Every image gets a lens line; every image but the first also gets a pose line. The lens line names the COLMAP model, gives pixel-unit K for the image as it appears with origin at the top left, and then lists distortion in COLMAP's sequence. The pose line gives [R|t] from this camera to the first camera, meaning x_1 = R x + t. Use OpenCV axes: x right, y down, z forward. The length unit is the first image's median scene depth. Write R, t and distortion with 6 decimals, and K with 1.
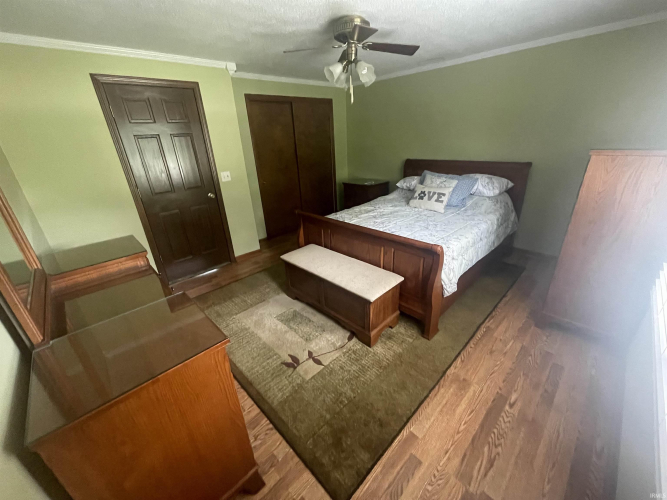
lens RADIAL K [[269.1, 0, 331.9], [0, 269.1, 249.6], [0, 0, 1]] dist [-0.000006, -0.000140]
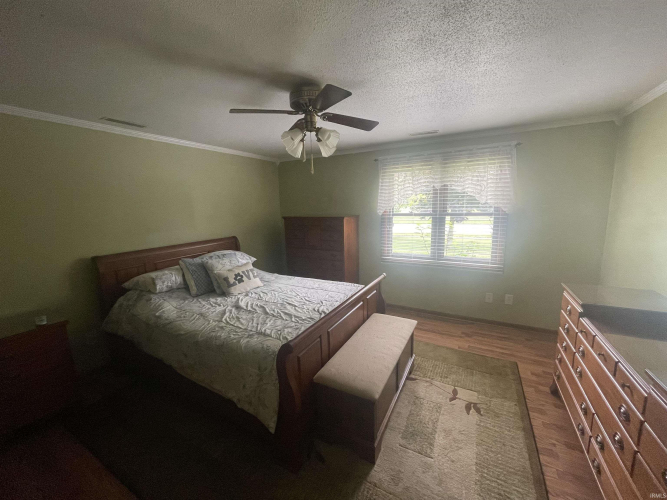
lens RADIAL K [[269.1, 0, 331.1], [0, 269.1, 249.7], [0, 0, 1]] dist [-0.000006, -0.000140]
pose [[-0.293366, -0.101222, 0.950626, -0.835529], [0.413955, 0.882873, 0.221756, -0.518790], [-0.861729, 0.458572, -0.217104, 1.313722]]
